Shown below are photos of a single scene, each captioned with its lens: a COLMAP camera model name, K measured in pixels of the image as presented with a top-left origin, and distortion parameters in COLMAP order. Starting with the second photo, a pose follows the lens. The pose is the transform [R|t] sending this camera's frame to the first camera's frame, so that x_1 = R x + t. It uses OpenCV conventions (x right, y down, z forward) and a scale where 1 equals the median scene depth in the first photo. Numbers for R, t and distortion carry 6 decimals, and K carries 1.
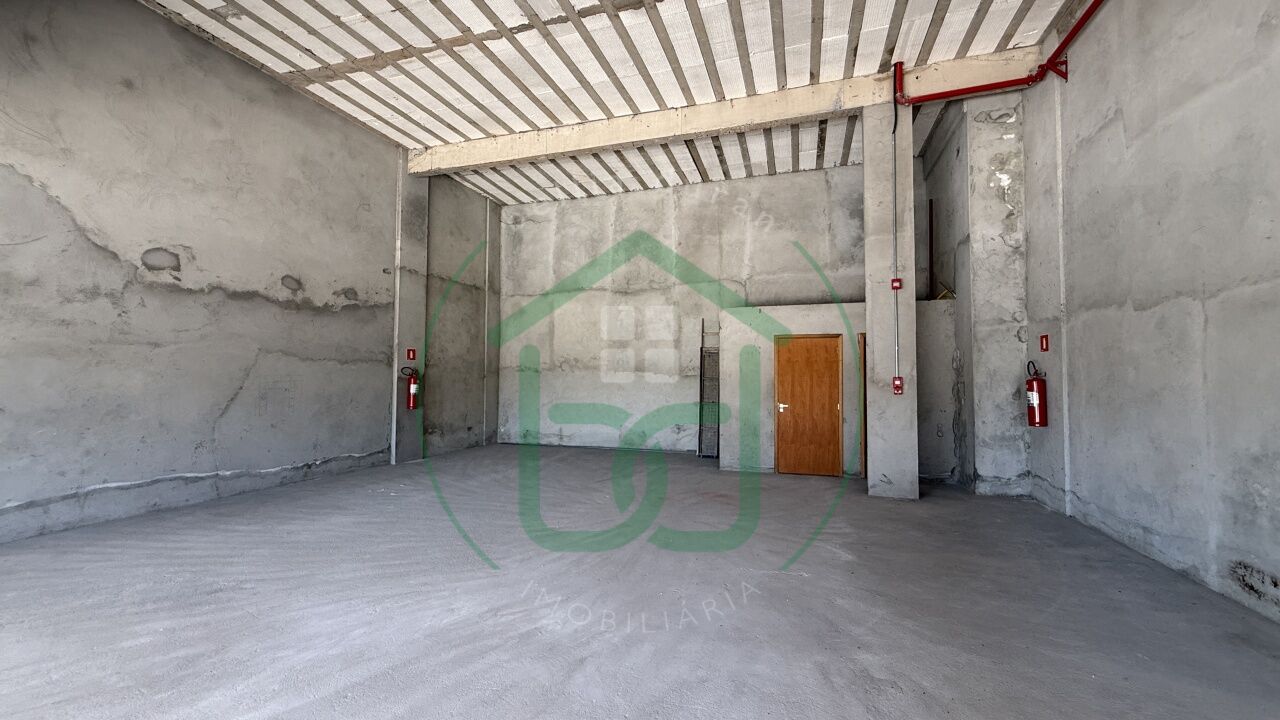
lens RADIAL K [[509.8, 0, 637.1], [0, 509.8, 360.5], [0, 0, 1]] dist [0.000417, -0.000258]
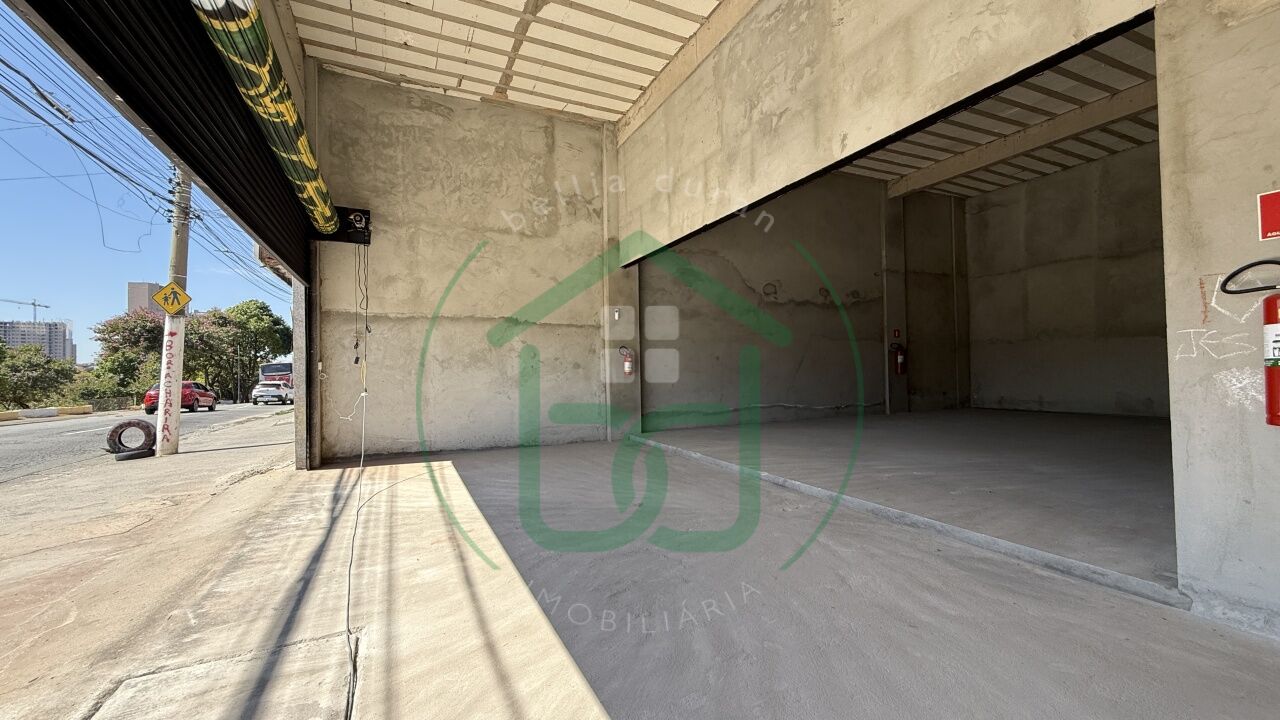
lens RADIAL K [[509.8, 0, 637.8], [0, 509.8, 360.2], [0, 0, 1]] dist [0.000417, -0.000258]
pose [[0.686313, -0.031965, -0.726603, 0.073889], [0.046976, 0.998896, 0.000428, 0.031486], [0.725787, -0.034427, 0.687057, -0.508442]]
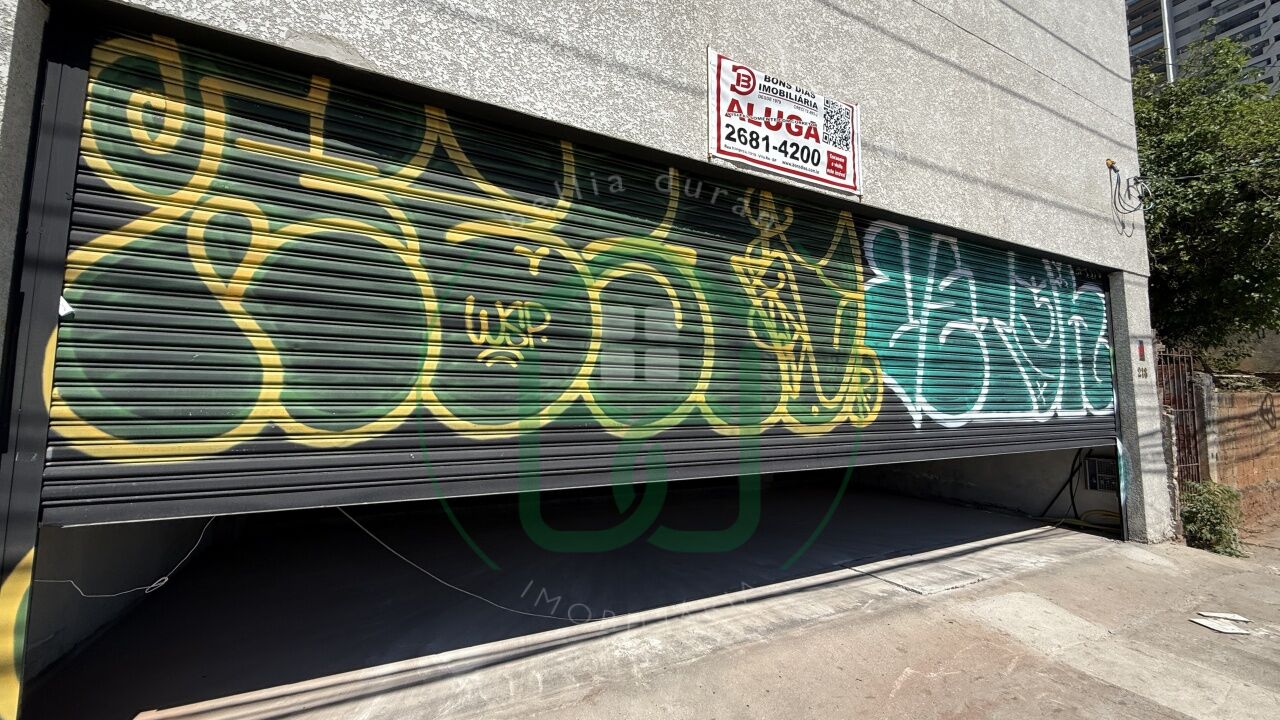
lens RADIAL K [[509.8, 0, 641.6], [0, 509.8, 360.1], [0, 0, 1]] dist [0.000417, -0.000258]
pose [[0.699503, 0.062187, 0.711919, -0.980630], [-0.023975, 0.997688, -0.063592, -0.014675], [-0.714227, 0.027414, 0.699377, -0.707165]]
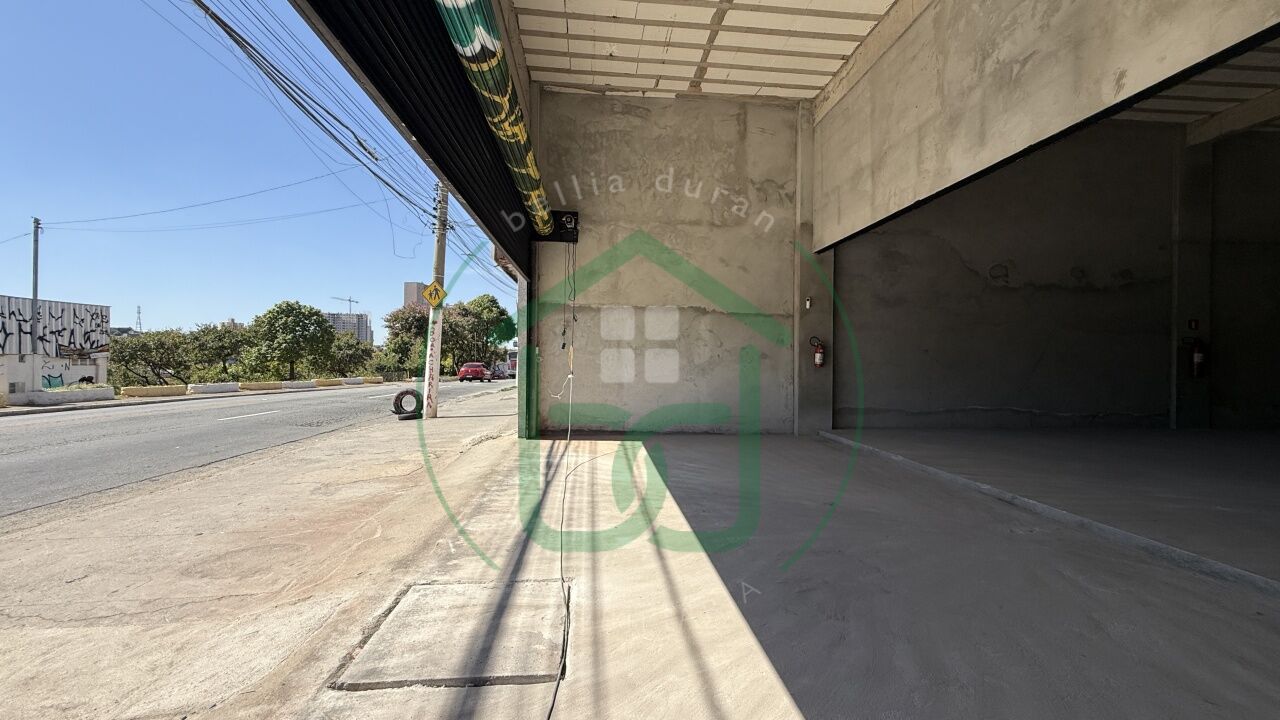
lens RADIAL K [[509.8, 0, 637.8], [0, 509.8, 360.2], [0, 0, 1]] dist [0.000417, -0.000258]
pose [[0.391438, -0.001917, -0.920203, 0.073356], [0.022904, 0.999708, 0.007660, 0.032443], [0.919920, -0.024075, 0.391367, -0.517400]]
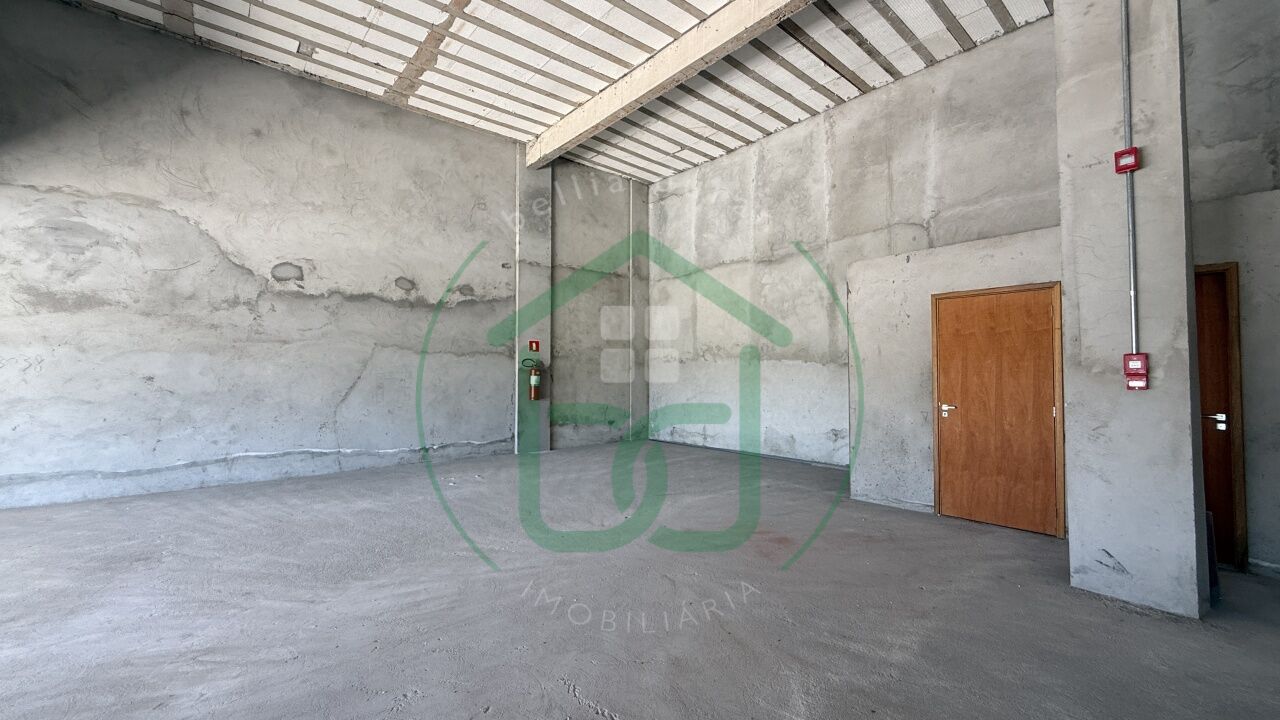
lens RADIAL K [[509.8, 0, 637.5], [0, 509.8, 360.5], [0, 0, 1]] dist [0.000417, -0.000258]
pose [[0.852582, -0.019055, -0.522246, 0.316031], [0.023625, 0.999719, 0.002093, 0.023703], [0.522059, -0.014123, 0.852792, 0.302154]]
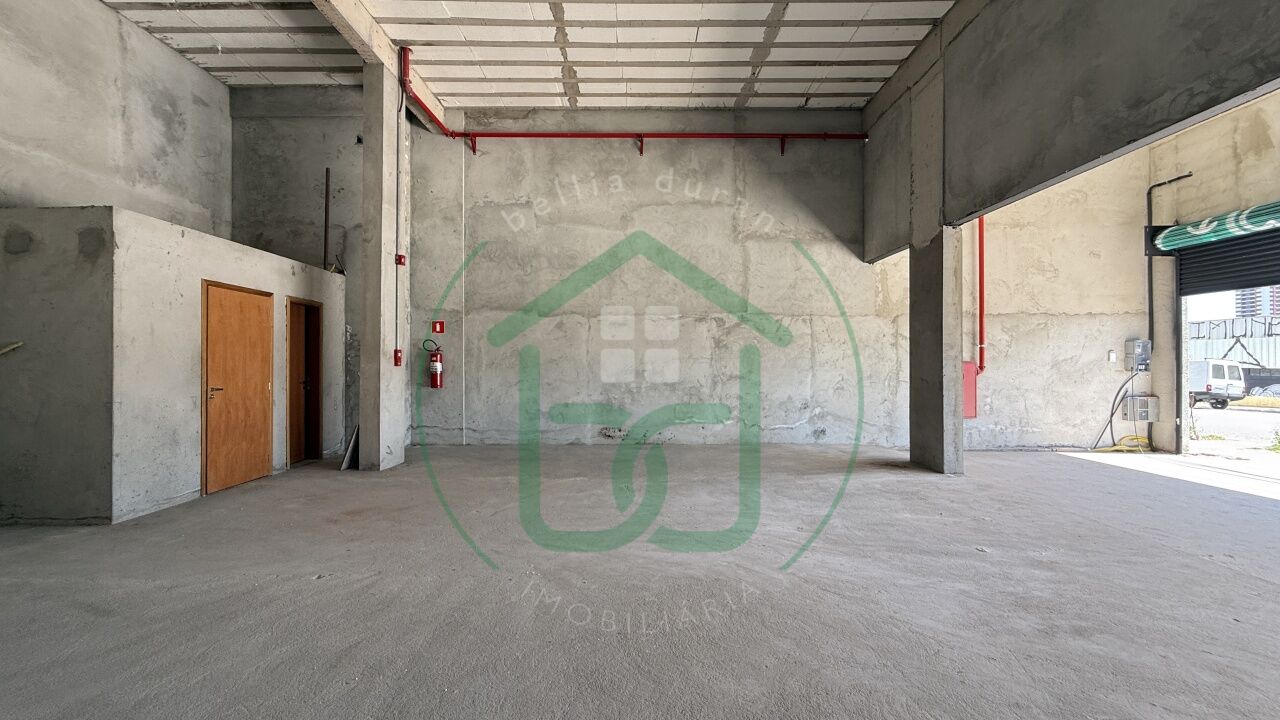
lens RADIAL K [[509.8, 0, 637.0], [0, 509.8, 359.5], [0, 0, 1]] dist [0.000417, -0.000258]
pose [[-0.317218, 0.004187, 0.948344, -0.548218], [-0.031667, 0.999386, -0.015005, 0.046528], [-0.947824, -0.034791, -0.316890, 0.757538]]
